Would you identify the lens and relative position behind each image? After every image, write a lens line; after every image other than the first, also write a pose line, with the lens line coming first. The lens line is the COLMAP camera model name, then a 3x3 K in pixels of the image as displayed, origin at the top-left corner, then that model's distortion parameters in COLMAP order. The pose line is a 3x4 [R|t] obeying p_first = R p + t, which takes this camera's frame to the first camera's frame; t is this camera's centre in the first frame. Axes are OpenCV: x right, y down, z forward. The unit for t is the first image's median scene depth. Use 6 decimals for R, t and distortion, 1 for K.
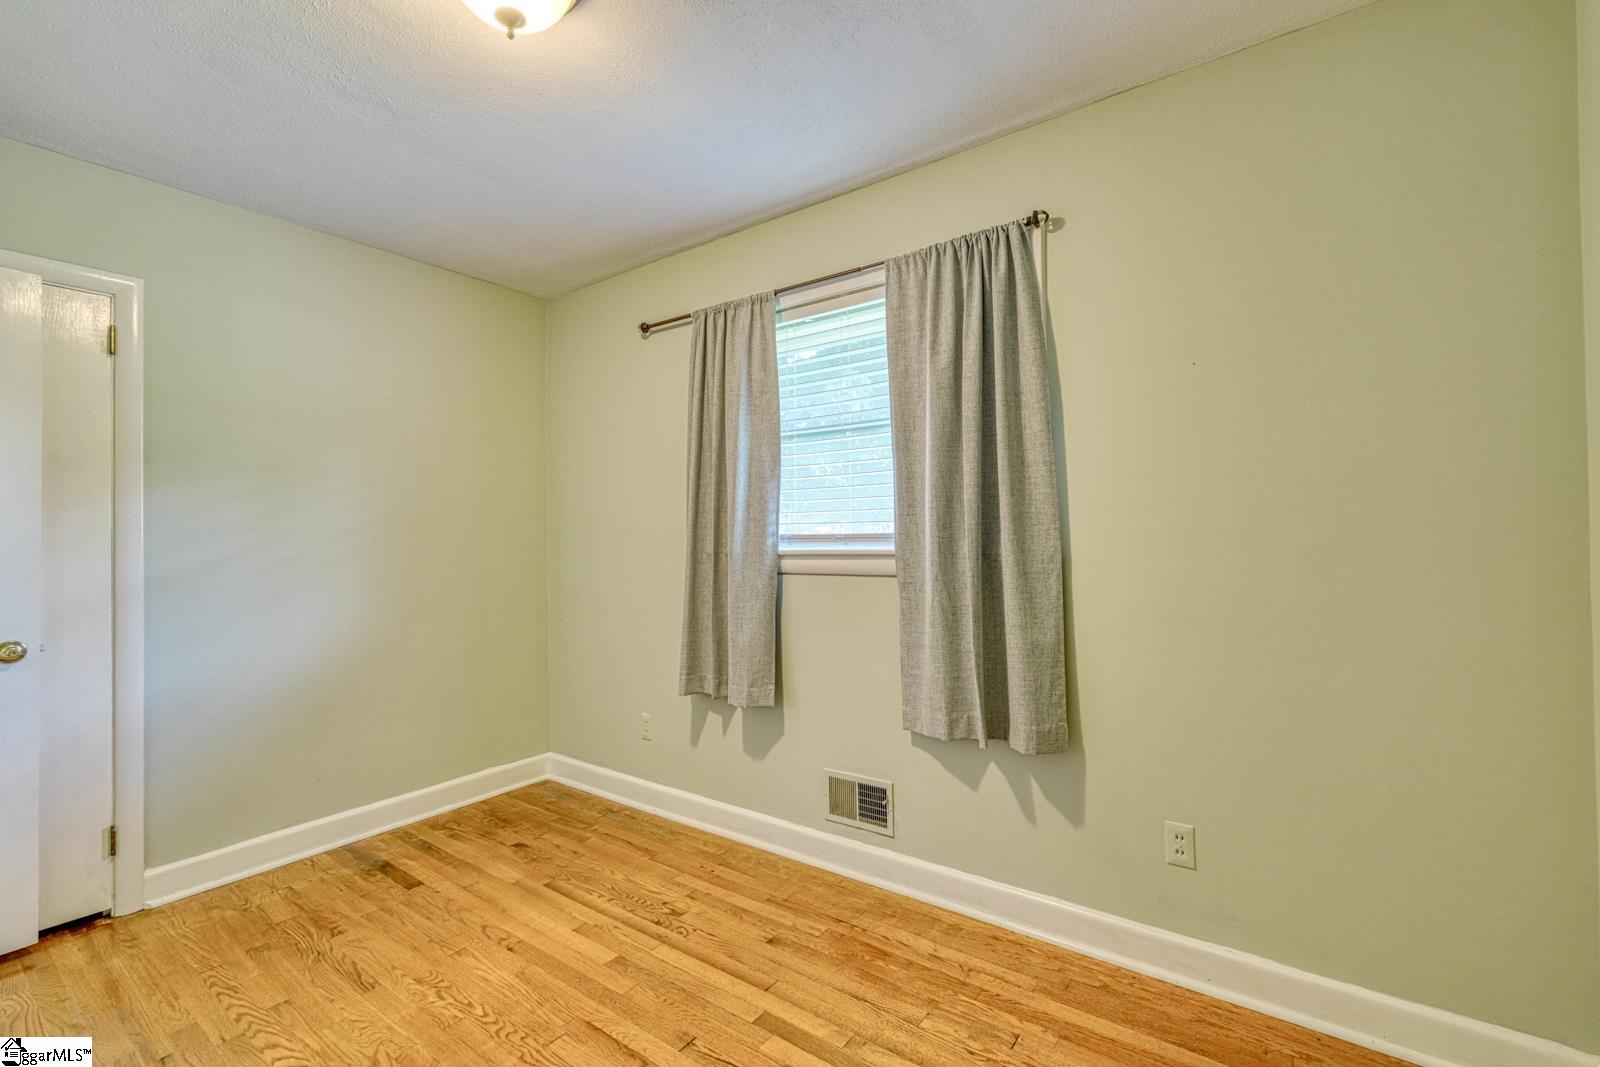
lens RADIAL K [[696.3, 0, 800.0], [0, 696.3, 533.5], [0, 0, 1]] dist [0.000569, 0.000183]
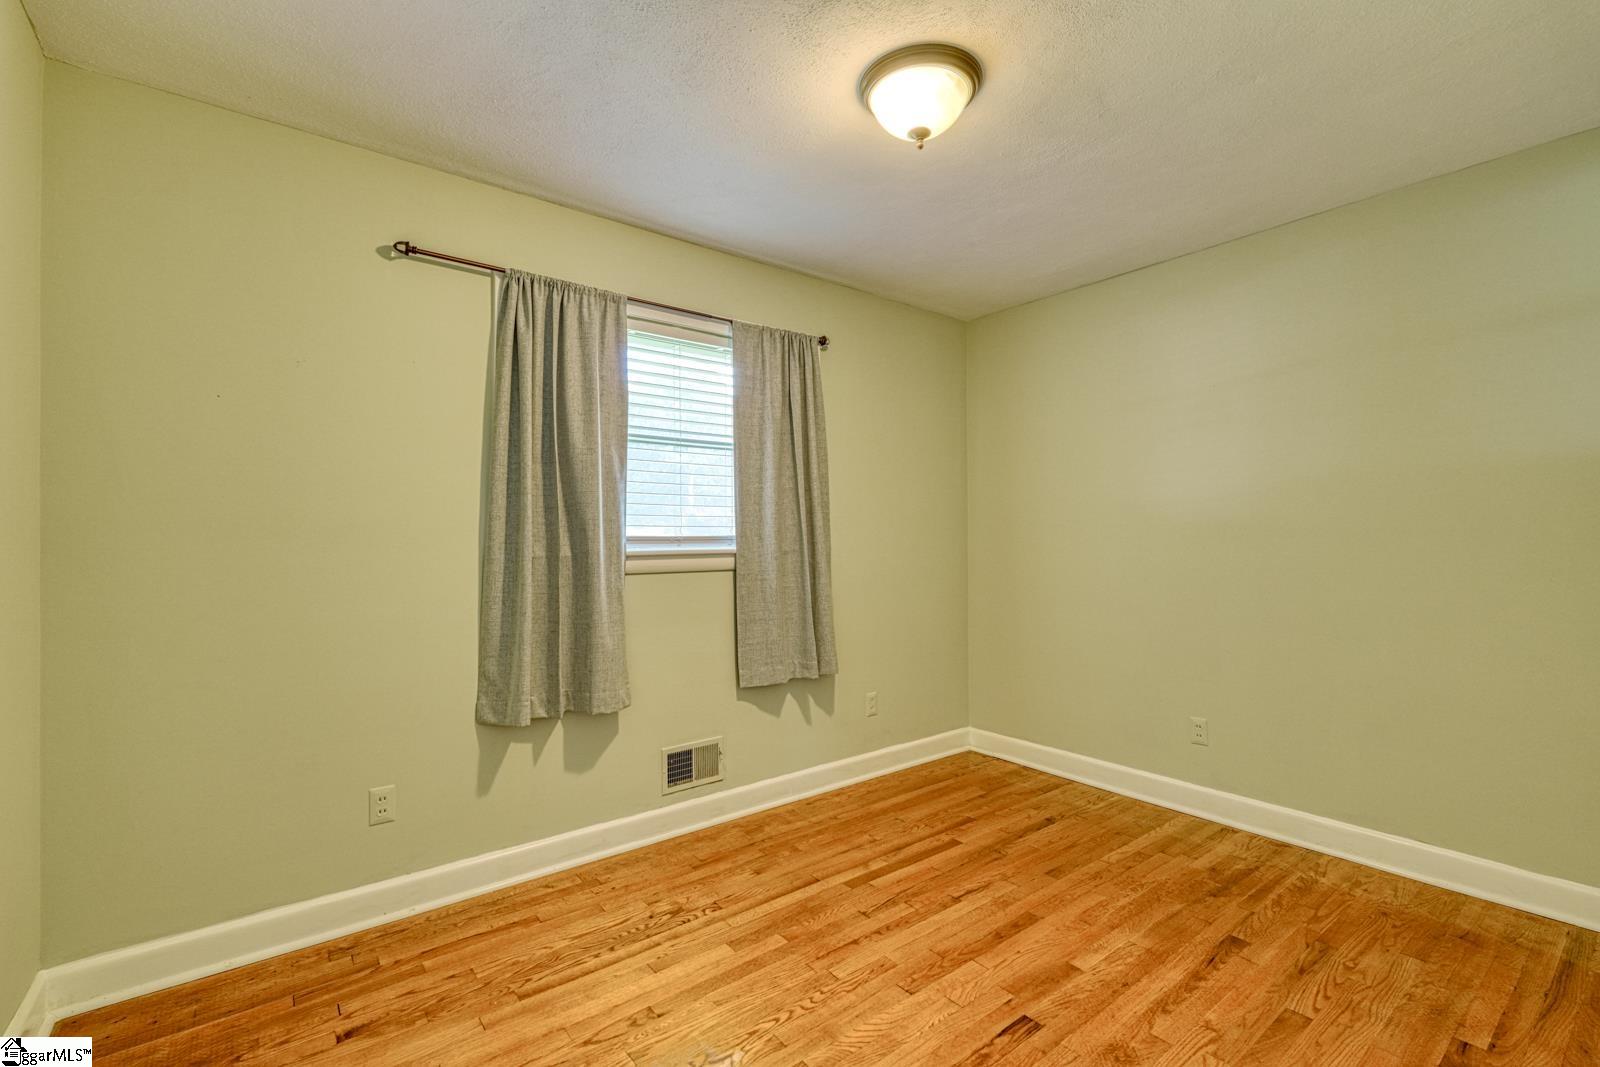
lens RADIAL K [[705.6, 0, 803.2], [0, 705.6, 540.3], [0, 0, 1]] dist [0.002048, 0.000517]
pose [[0.272175, 0.009496, 0.962201, -1.018683], [-0.003164, 0.999955, -0.008974, 0.017532], [-0.962242, -0.000602, 0.272193, 0.501957]]
